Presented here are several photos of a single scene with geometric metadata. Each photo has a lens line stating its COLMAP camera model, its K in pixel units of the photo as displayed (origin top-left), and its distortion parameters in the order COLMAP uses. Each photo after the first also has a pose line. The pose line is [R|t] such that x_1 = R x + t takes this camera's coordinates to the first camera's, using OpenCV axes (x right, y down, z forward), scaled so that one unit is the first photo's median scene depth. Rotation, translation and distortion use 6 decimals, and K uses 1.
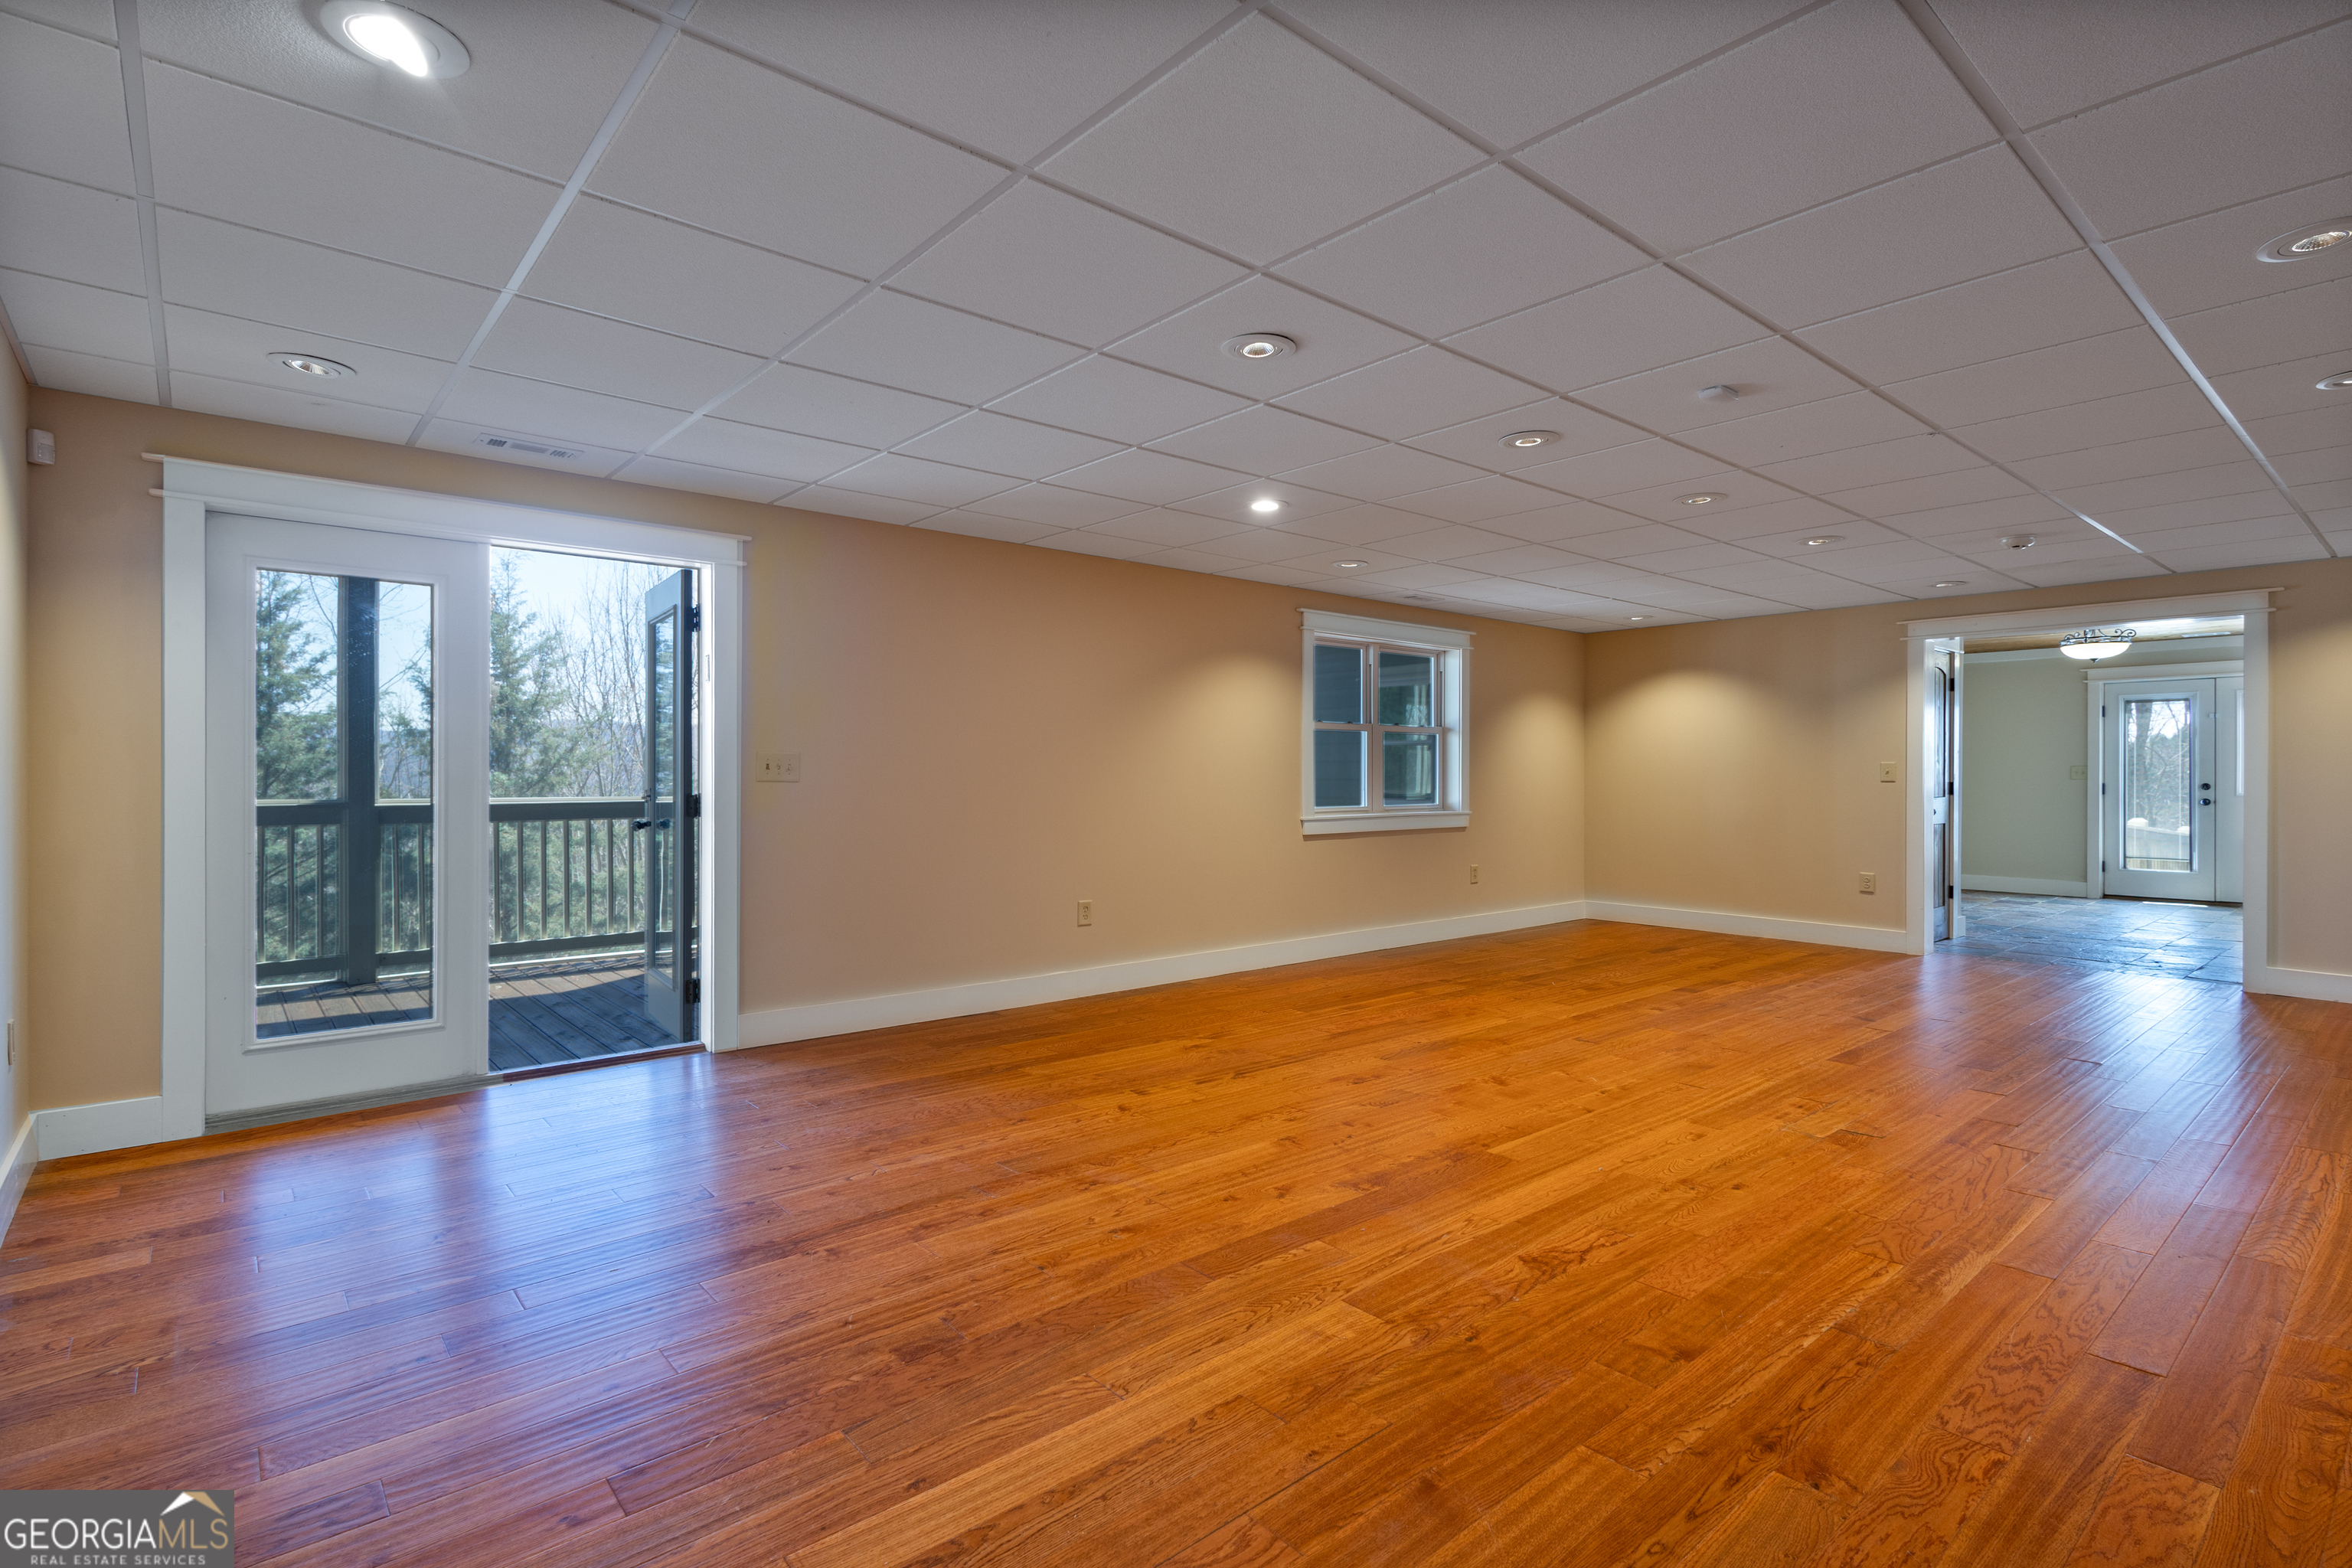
lens RADIAL K [[1117.1, 0, 1184.5], [0, 1117.1, 780.3], [0, 0, 1]] dist [0.007409, -0.000166]
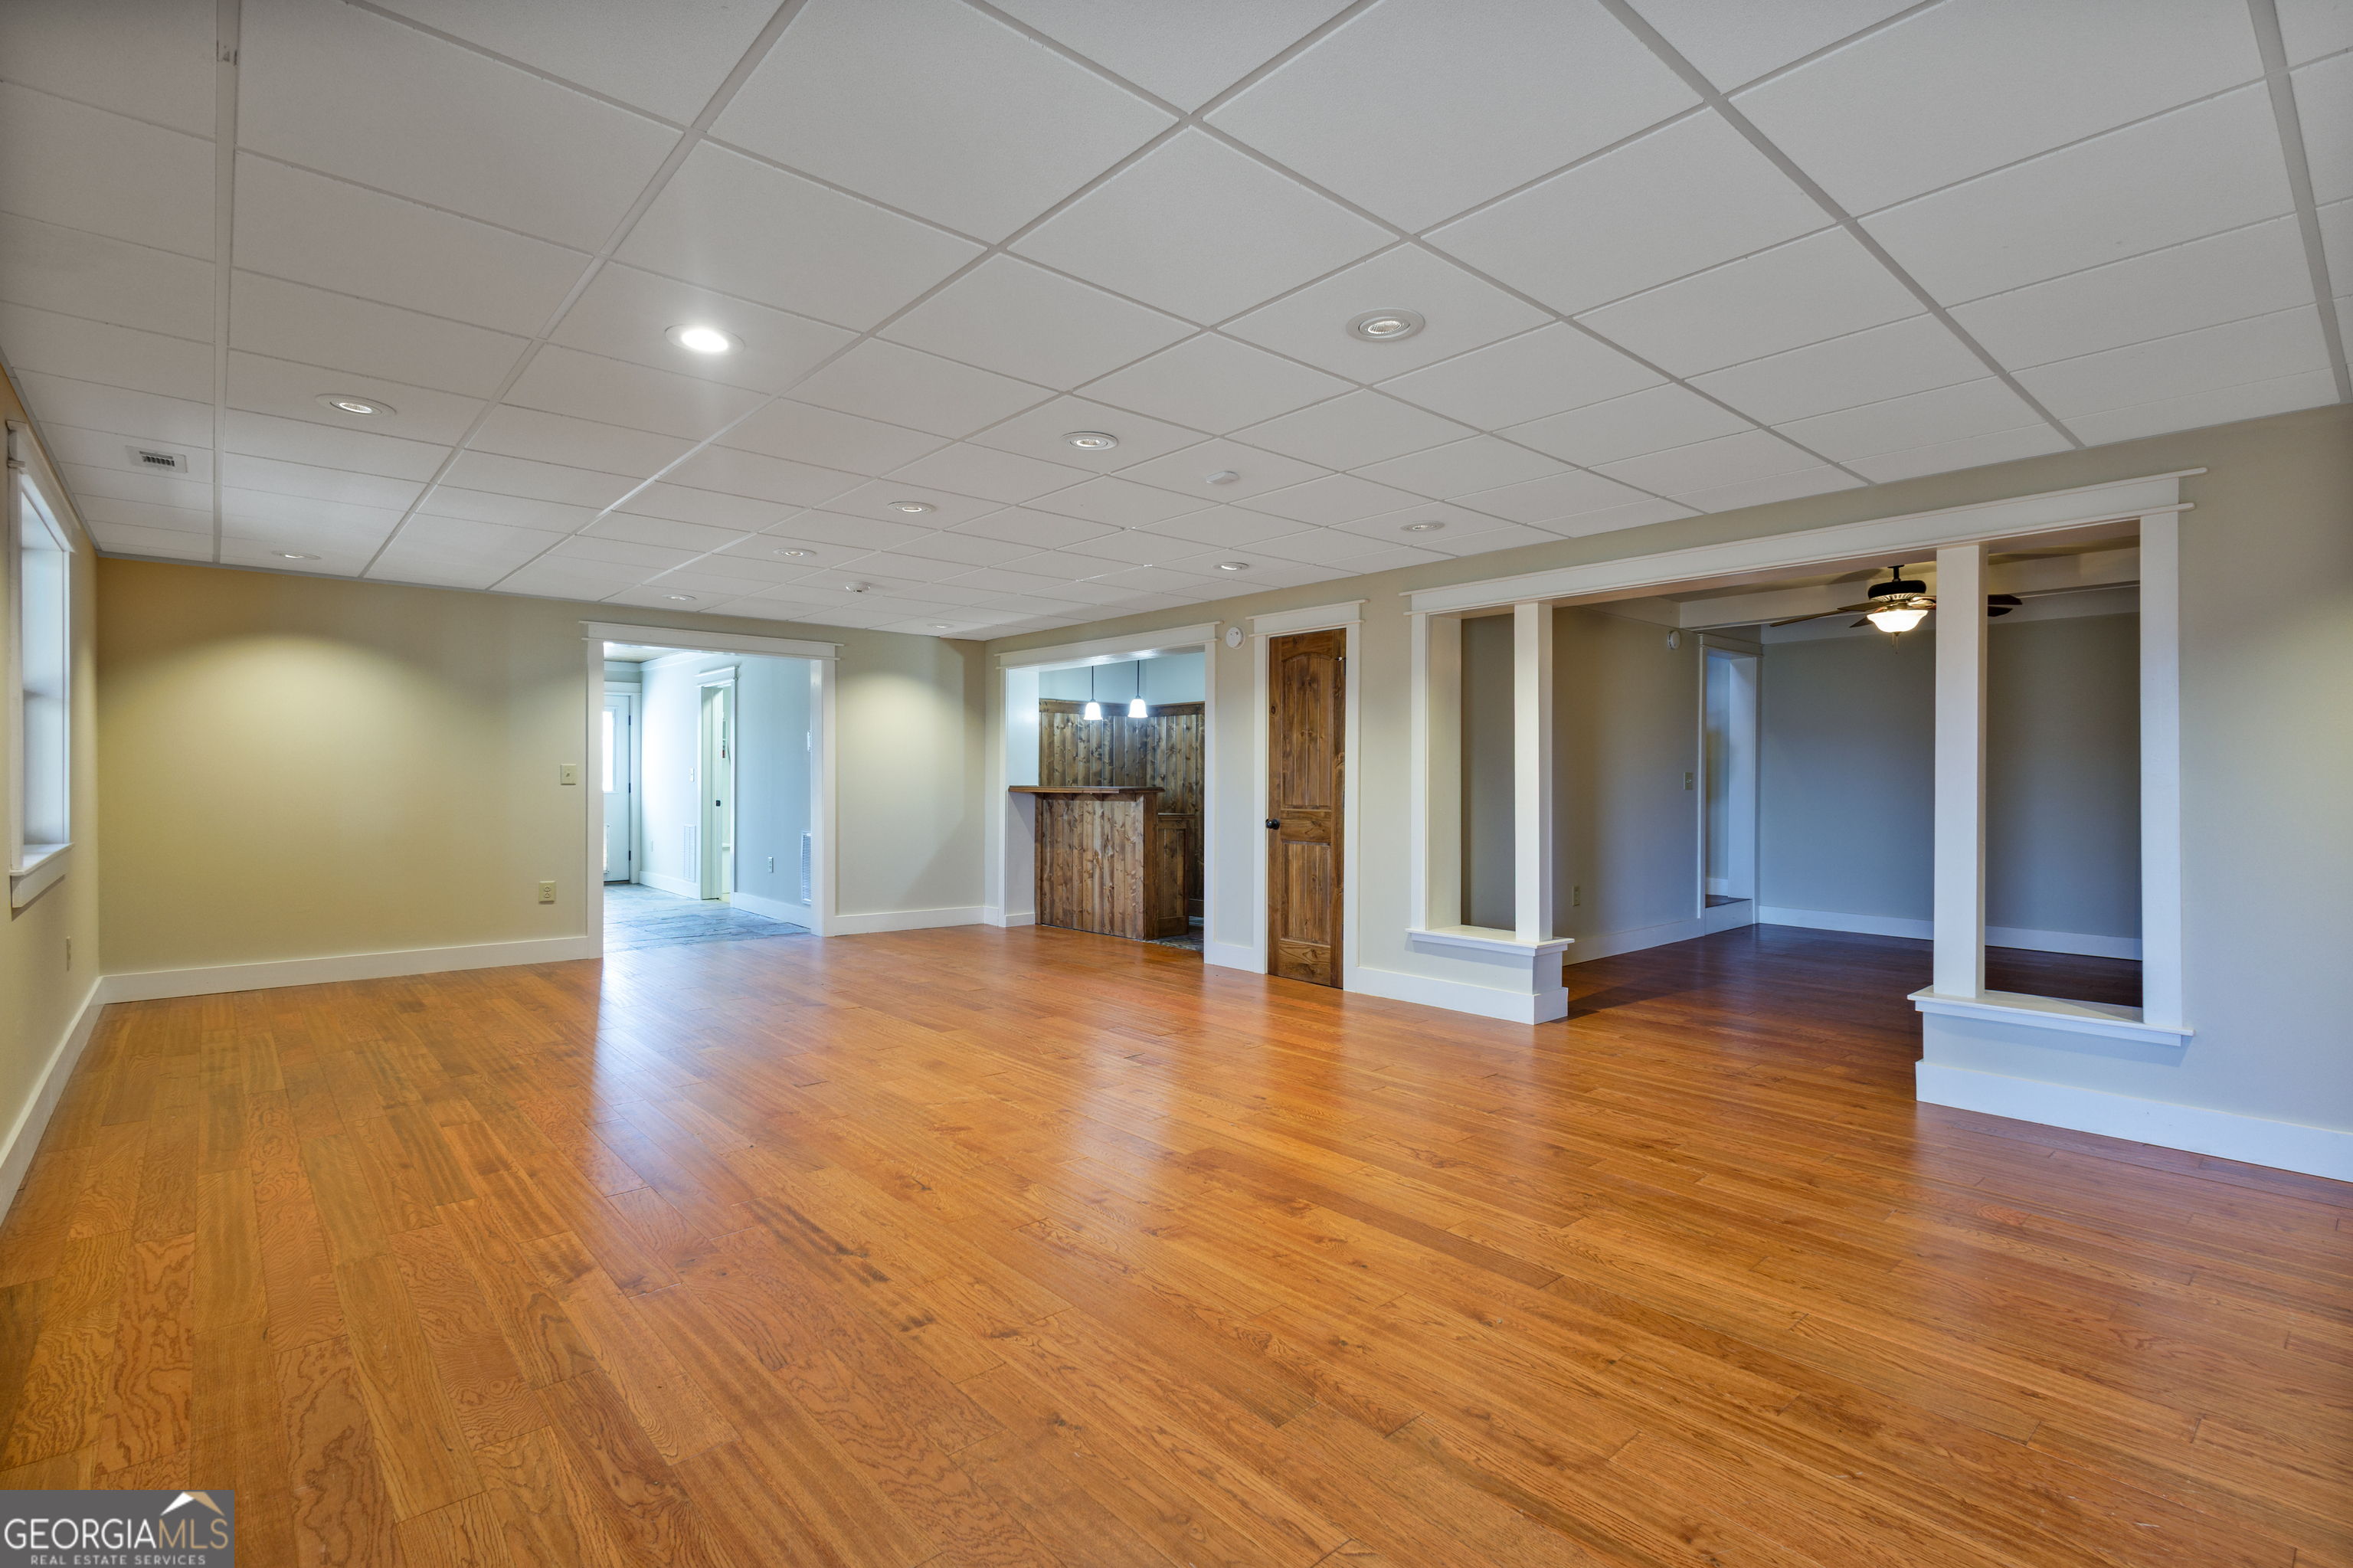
lens RADIAL K [[1117.6, 0, 1197.8], [0, 1117.6, 787.5], [0, 0, 1]] dist [0.007409, -0.000166]
pose [[-0.025486, -0.009527, 0.999630, -0.841885], [0.000773, 0.999954, 0.009550, -0.012187], [-0.999675, 0.001016, -0.025478, 1.153925]]
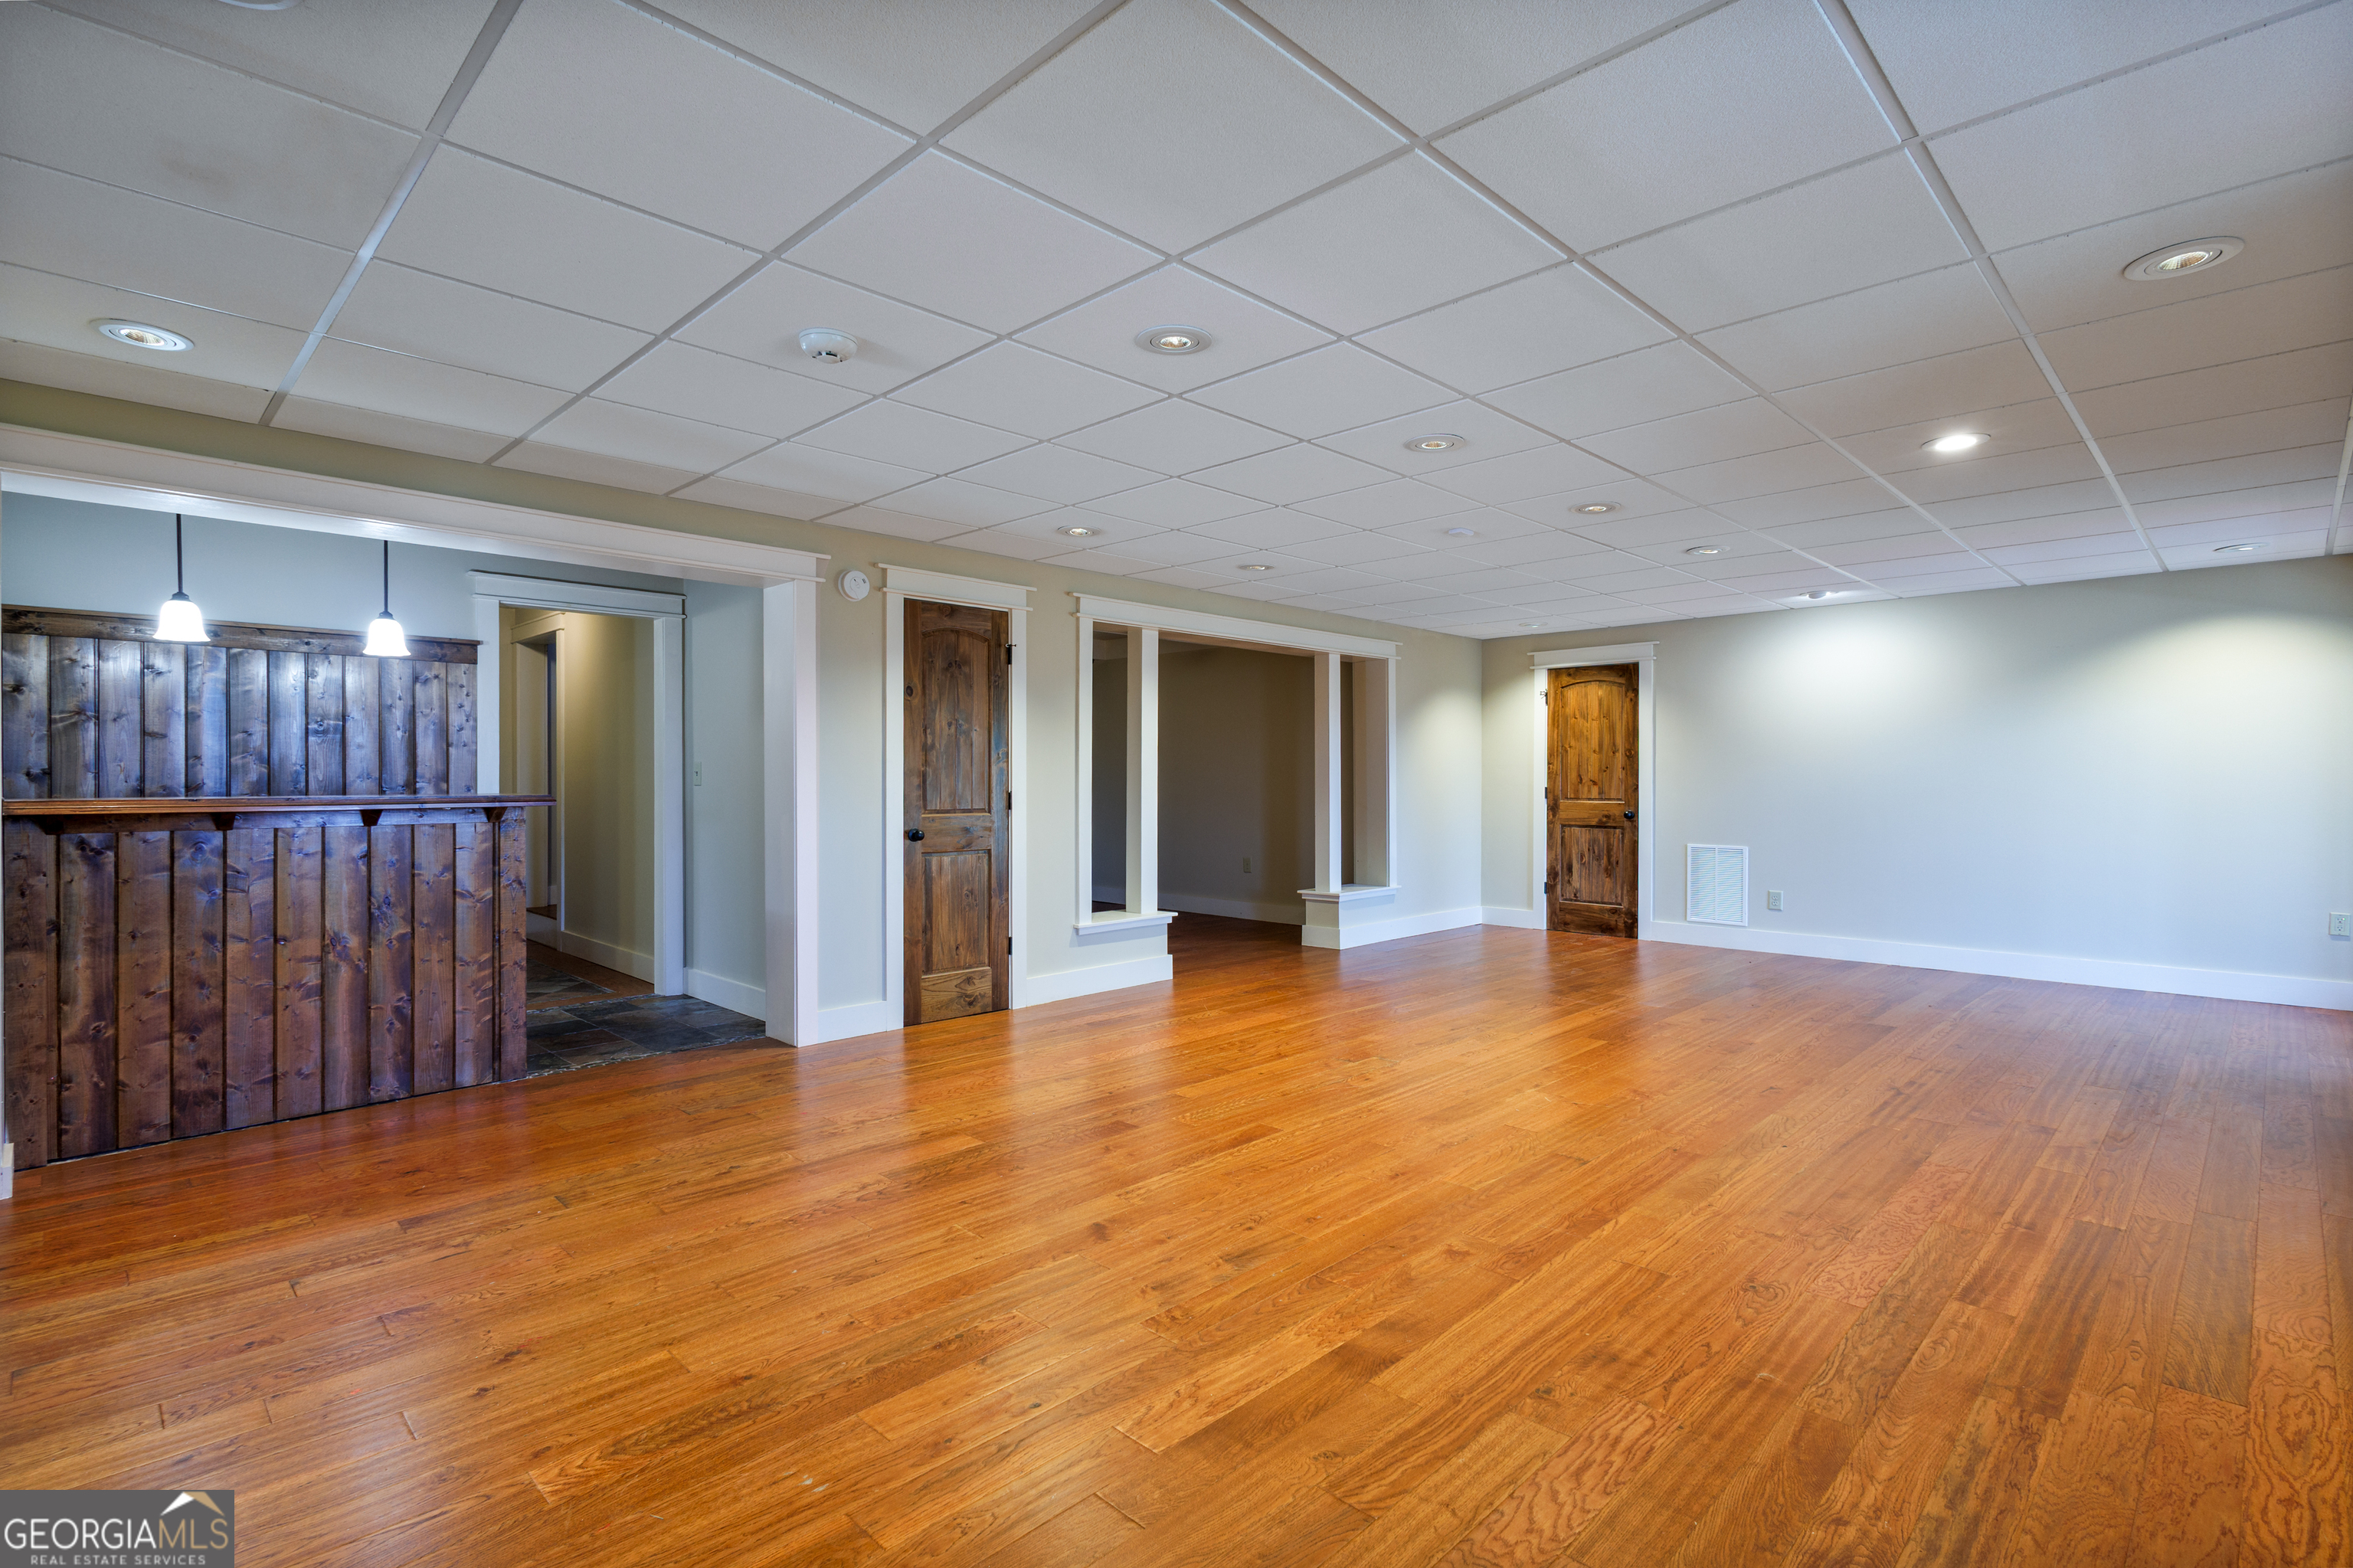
lens RADIAL K [[1117.6, 0, 1163.9], [0, 1117.6, 778.7], [0, 0, 1]] dist [0.007409, -0.000166]
pose [[-0.995870, -0.001926, -0.090768, 1.068908], [-0.002294, 0.999990, 0.003945, -0.014591], [0.090760, 0.004137, -0.995864, 2.681103]]
